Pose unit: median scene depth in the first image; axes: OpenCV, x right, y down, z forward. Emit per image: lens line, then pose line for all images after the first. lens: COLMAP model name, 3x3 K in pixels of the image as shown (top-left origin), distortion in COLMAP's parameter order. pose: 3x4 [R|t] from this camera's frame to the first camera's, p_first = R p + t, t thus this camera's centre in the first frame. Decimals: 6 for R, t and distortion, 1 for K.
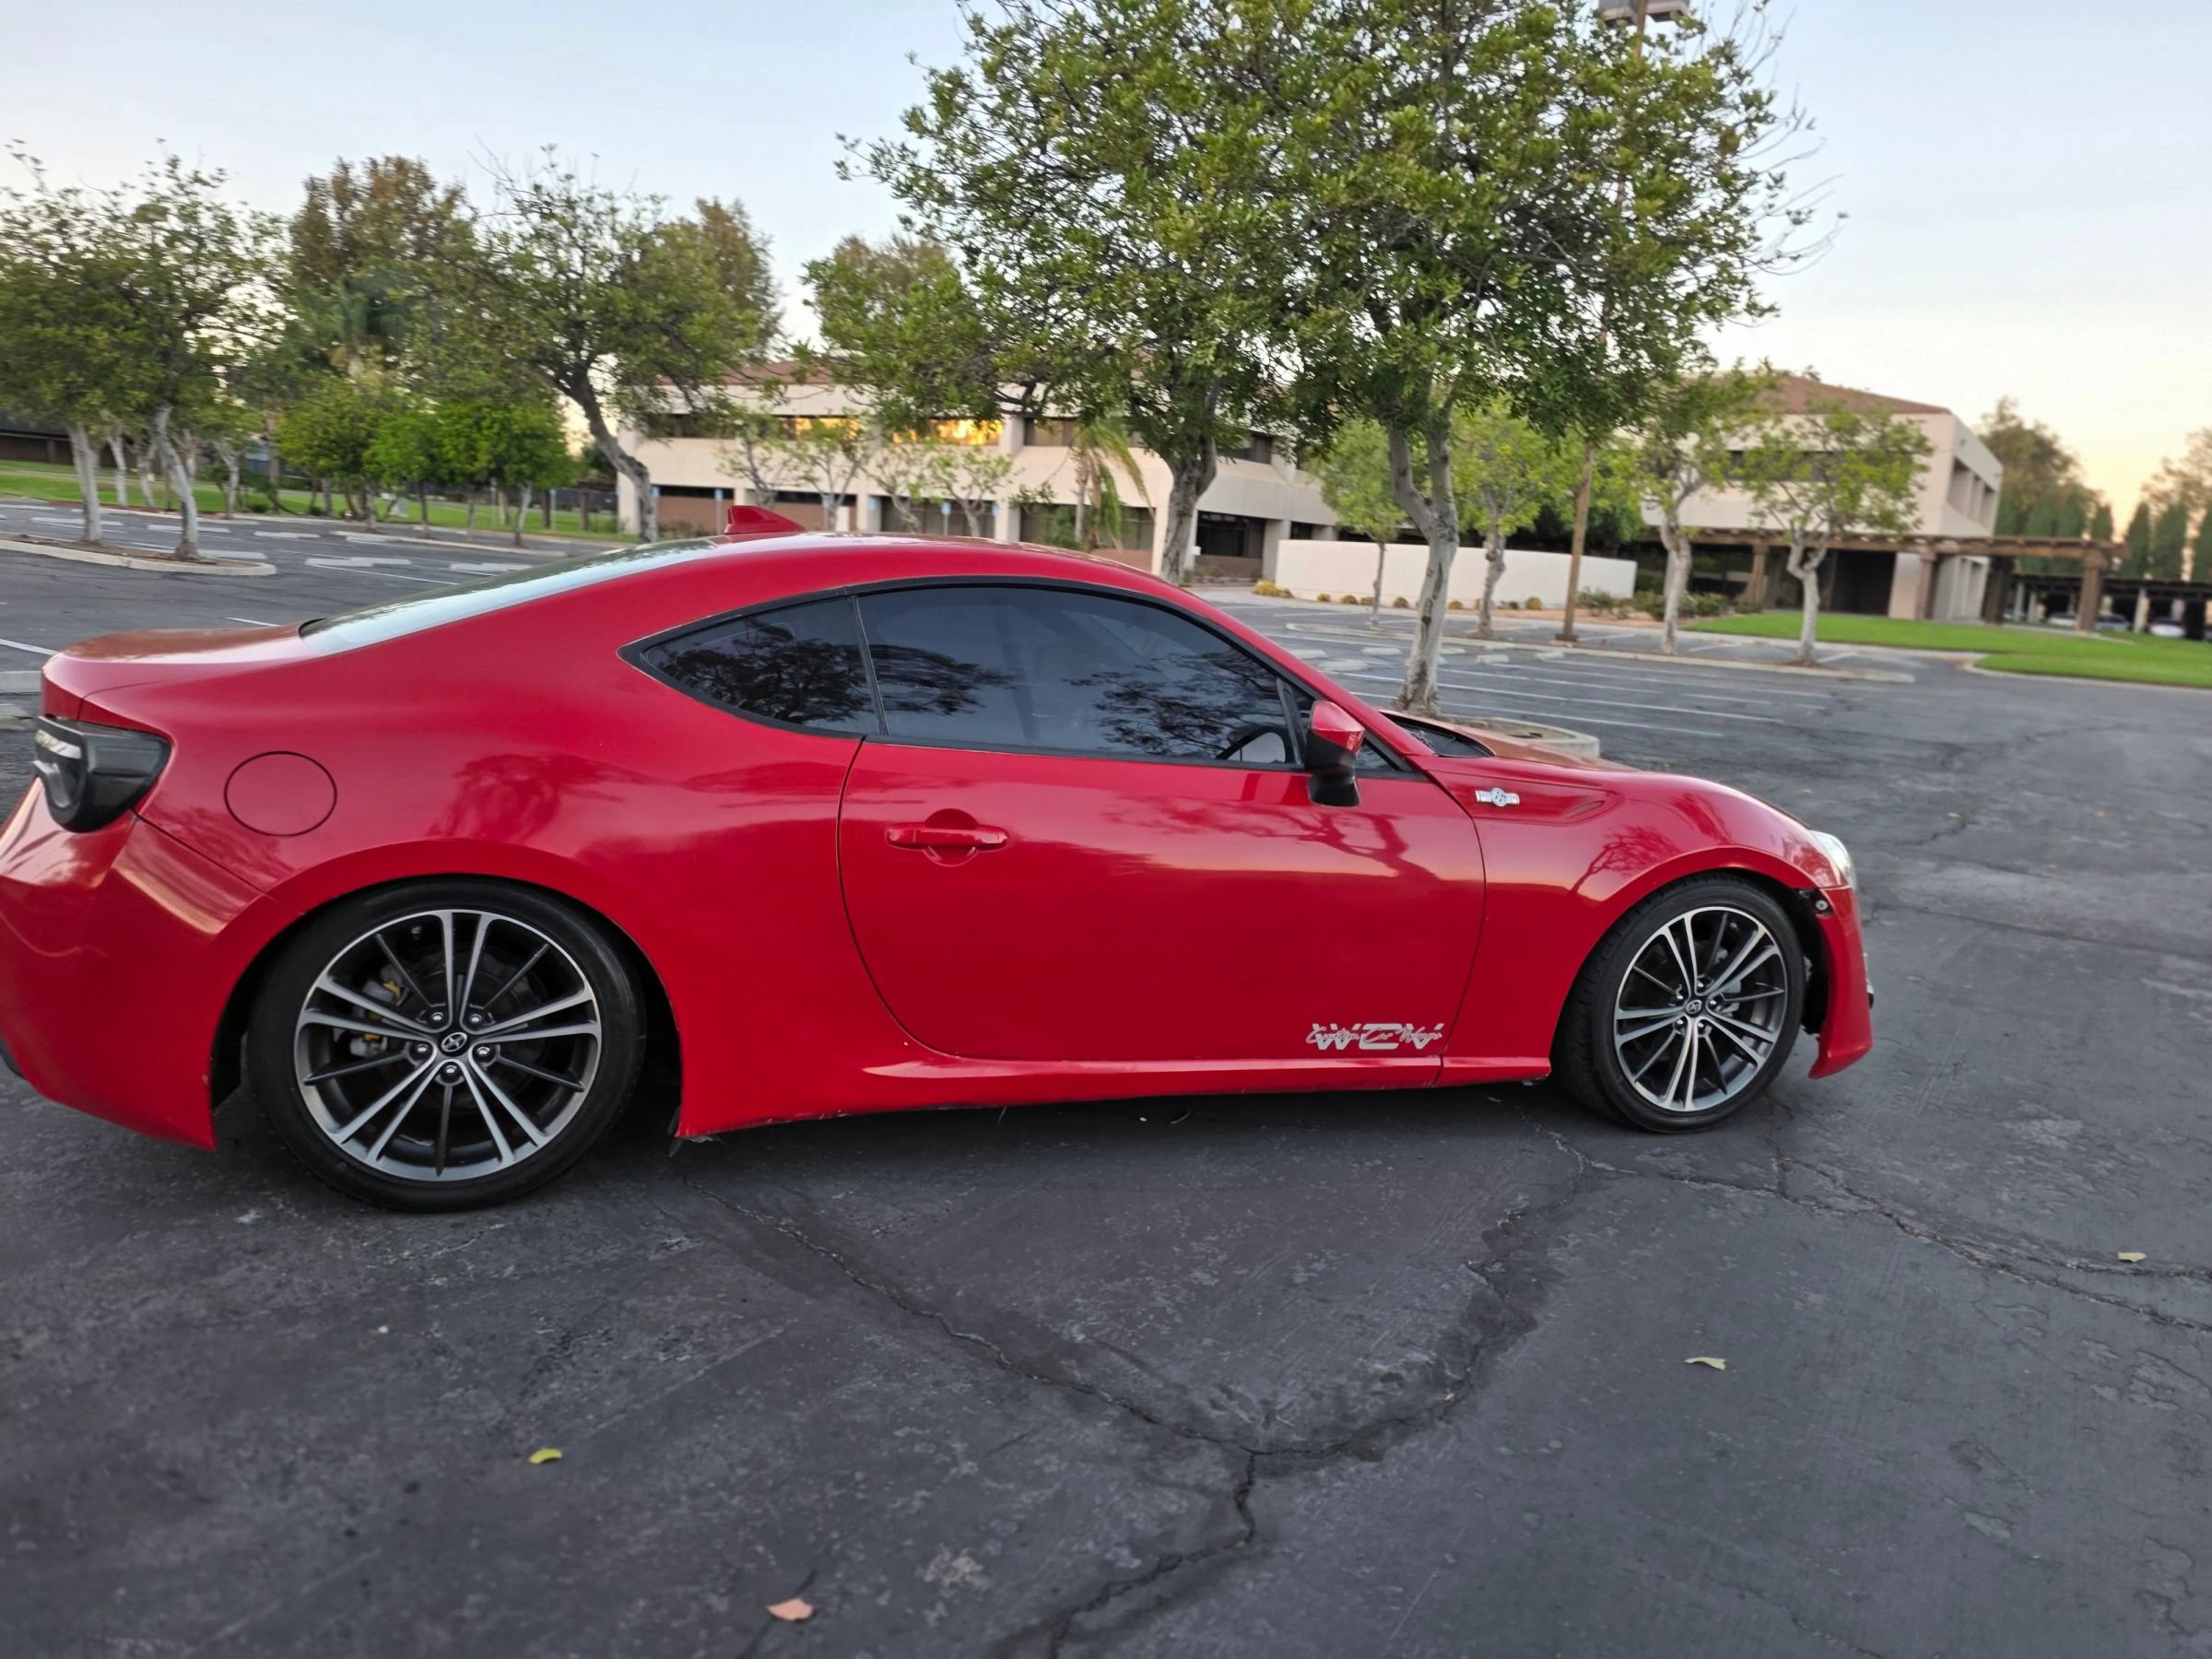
lens RADIAL K [[1463.1, 0, 1069.1], [0, 1463.1, 828.8], [0, 0, 1]] dist [0.073437, -0.062097]
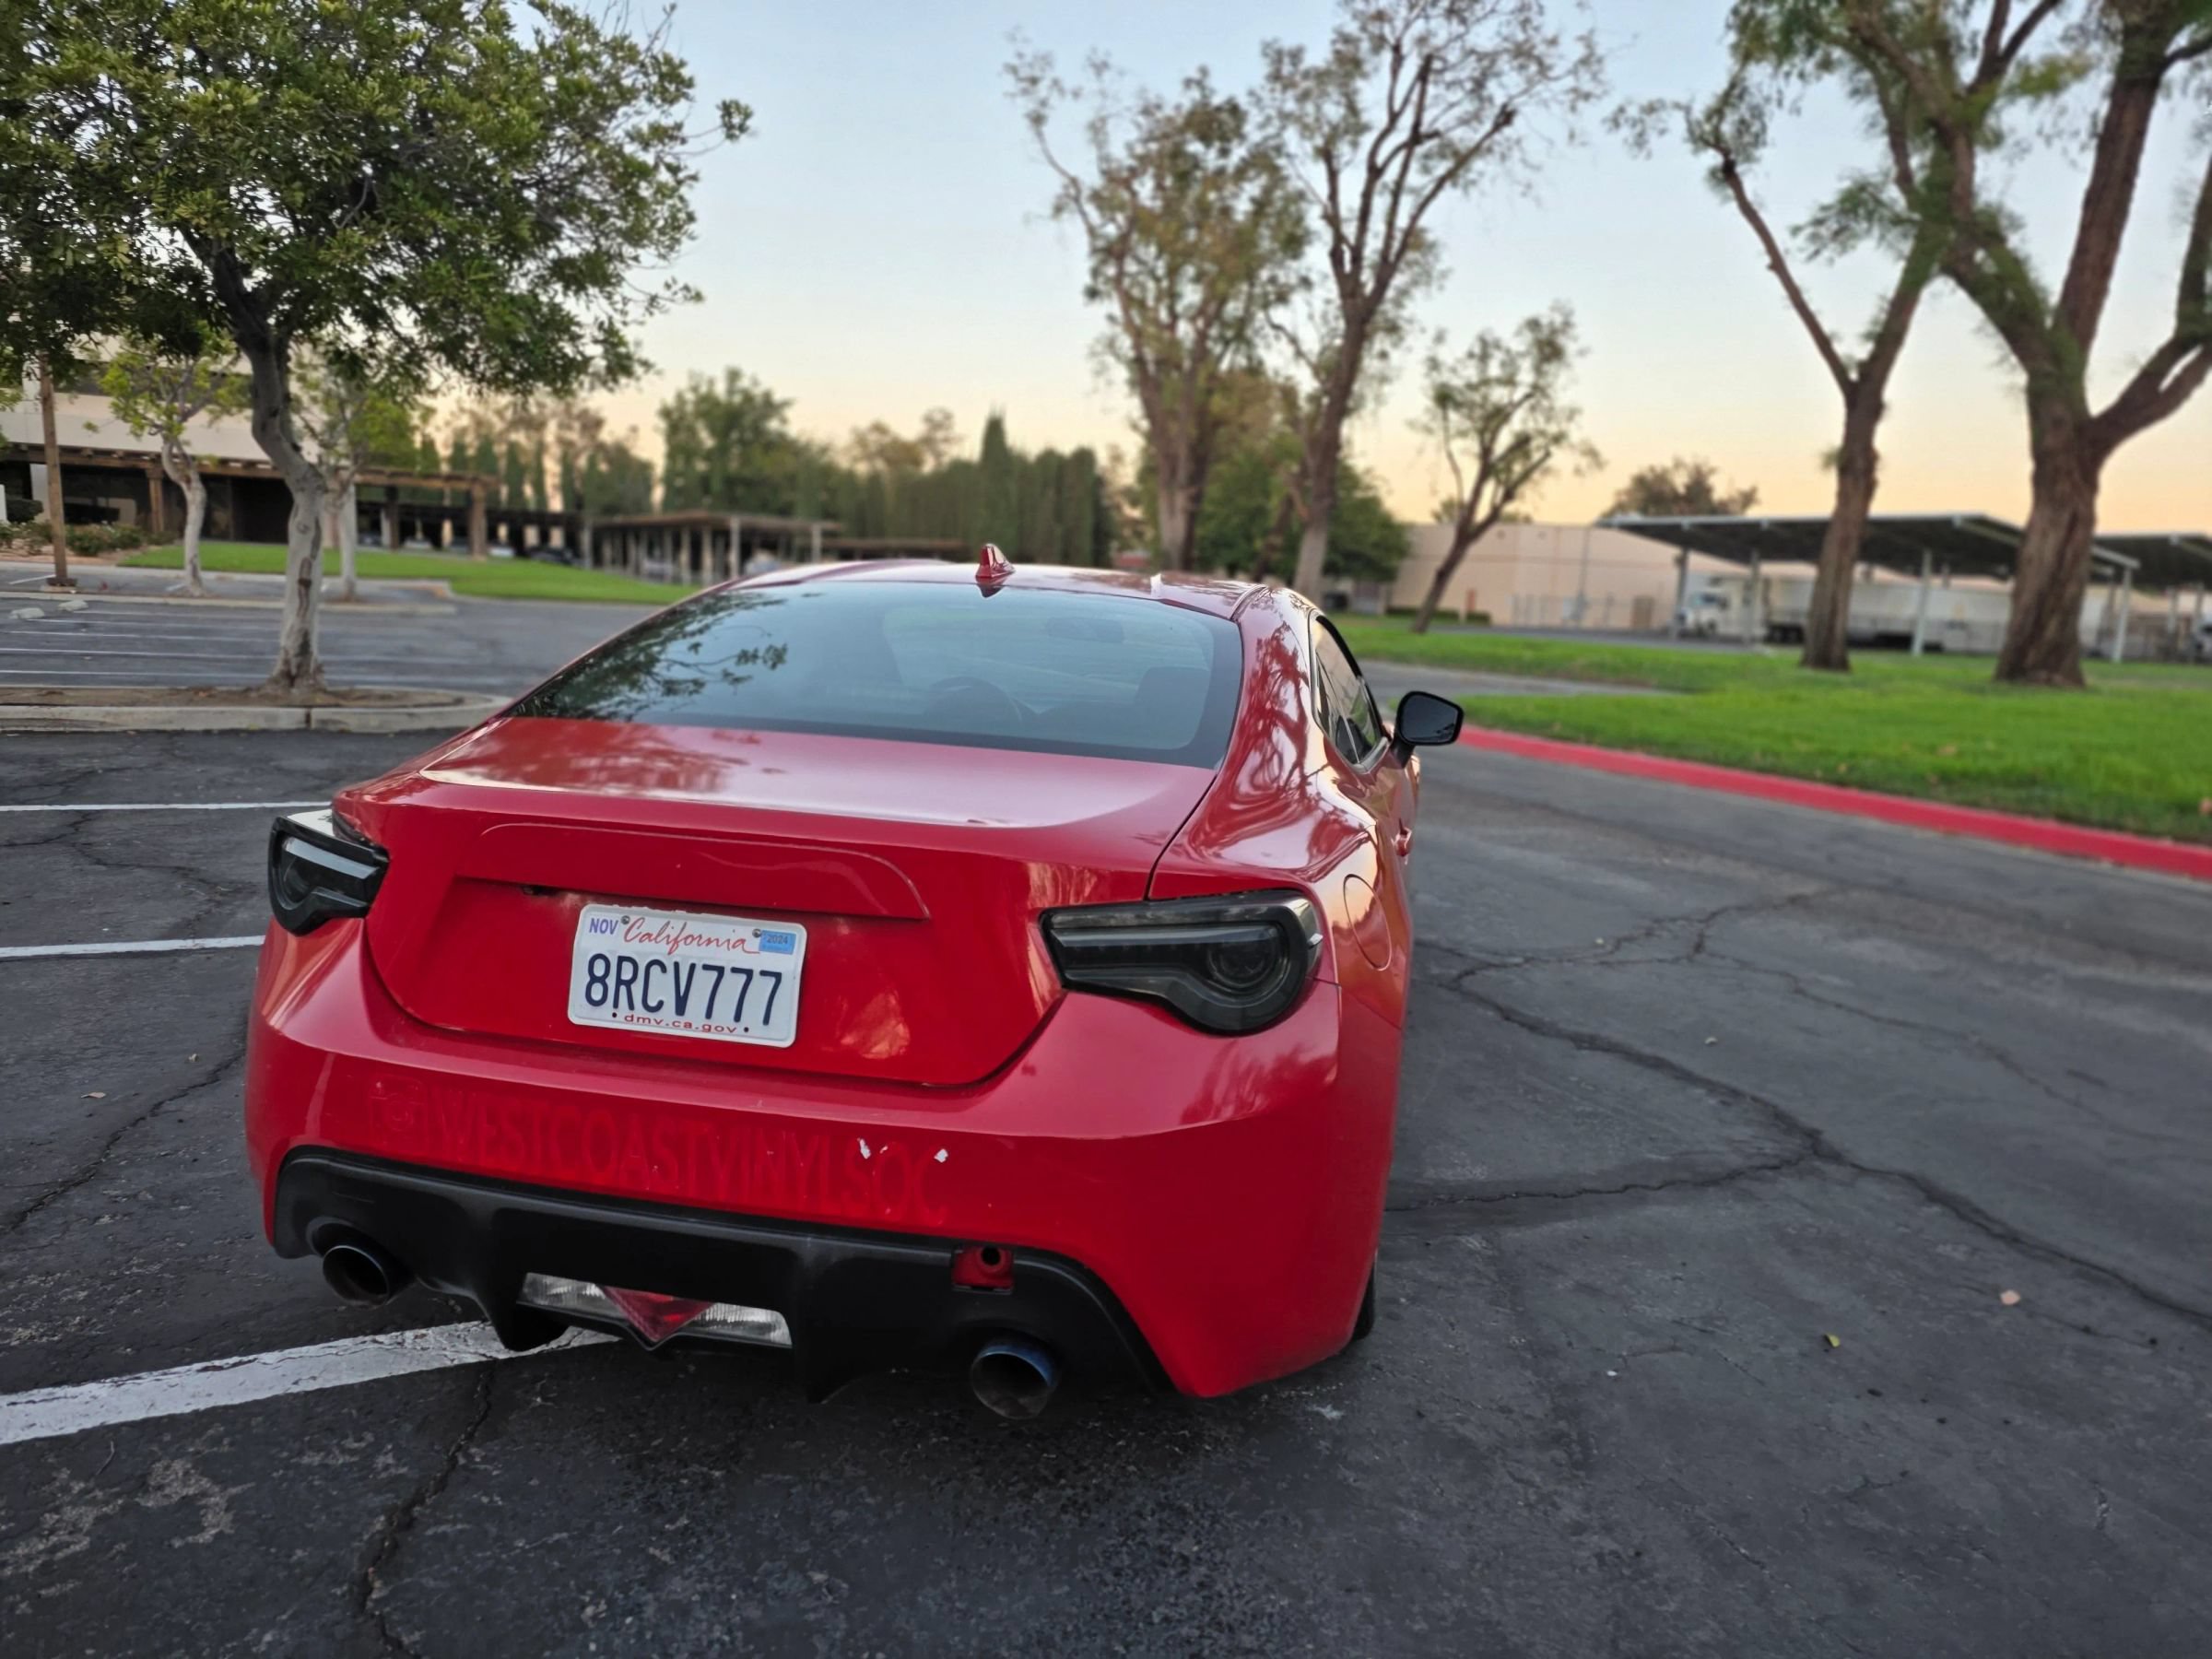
lens RADIAL K [[1476.6, 0, 1085.9], [0, 1476.6, 823.5], [0, 0, 1]] dist [0.069358, -0.056682]
pose [[0.510169, -0.182298, 0.840533, -0.306020], [0.143617, 0.981615, 0.125727, -0.048878], [-0.847999, 0.056573, 0.526970, 0.151826]]
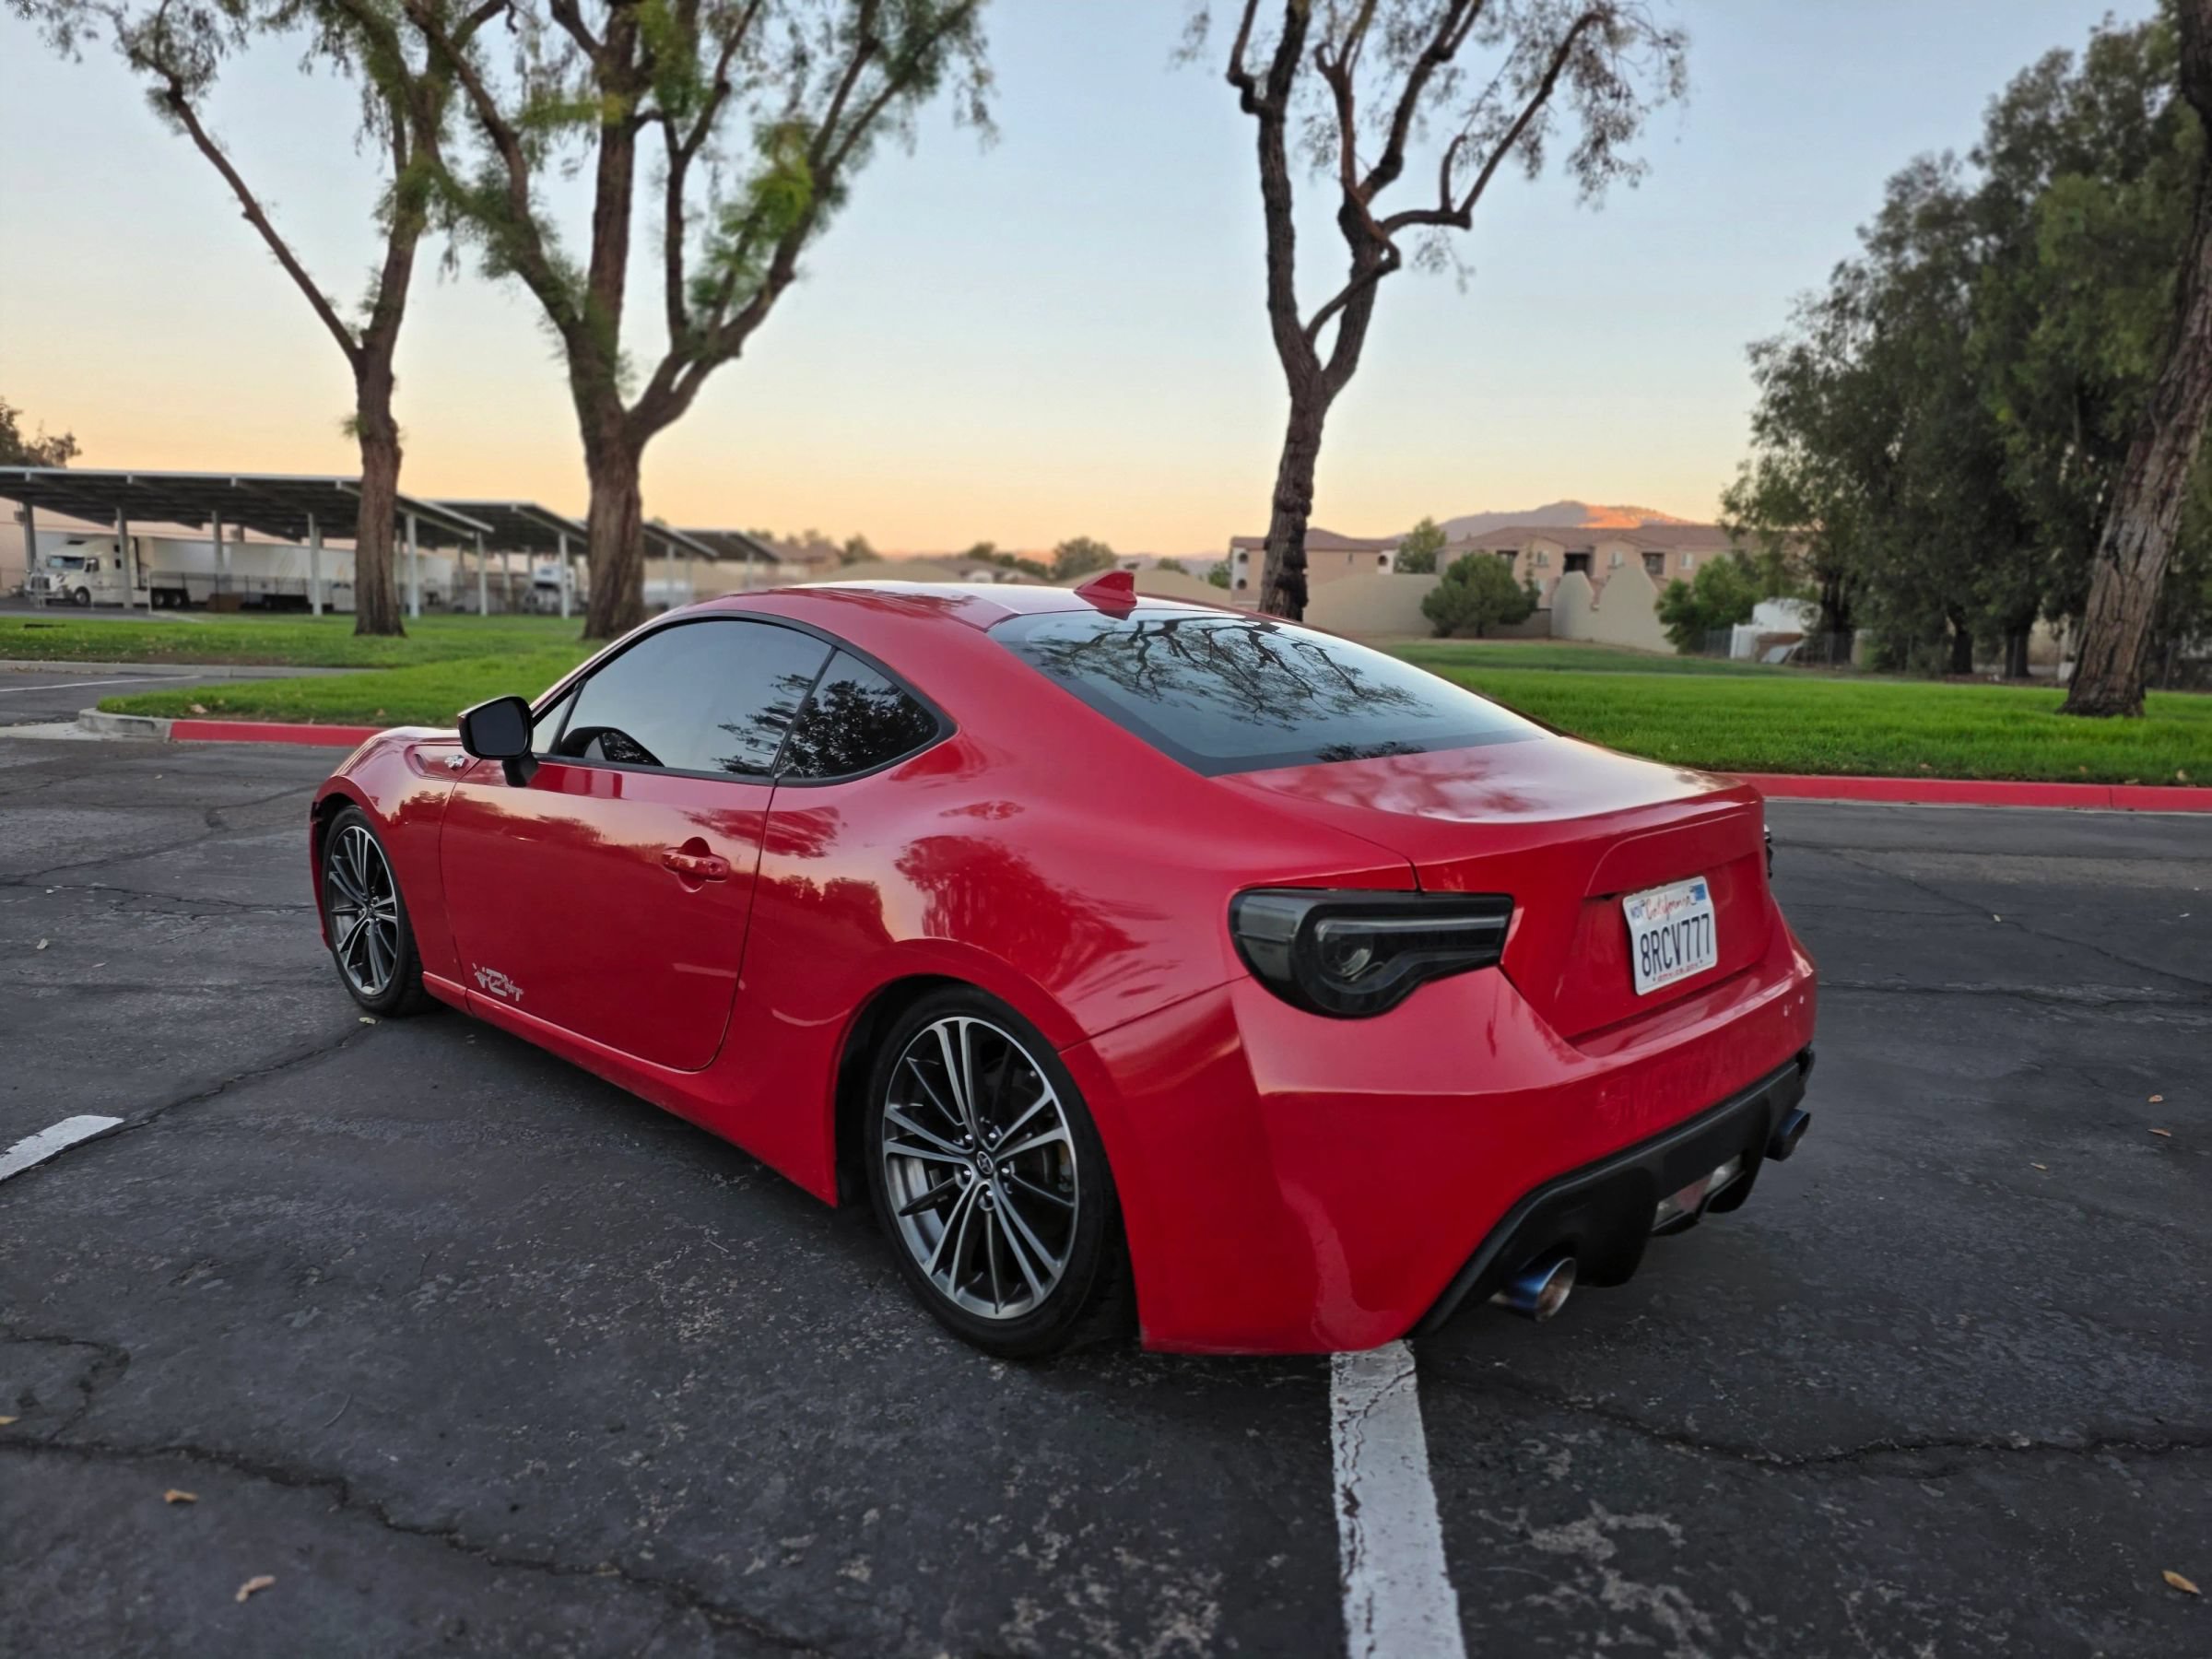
lens RADIAL K [[1464.4, 0, 1105.2], [0, 1464.4, 841.9], [0, 0, 1]] dist [0.066176, -0.050666]
pose [[-0.471895, -0.220177, 0.853720, -0.333343], [0.104312, 0.947571, 0.302040, -0.105940], [-0.875462, 0.231584, -0.424187, 0.452637]]
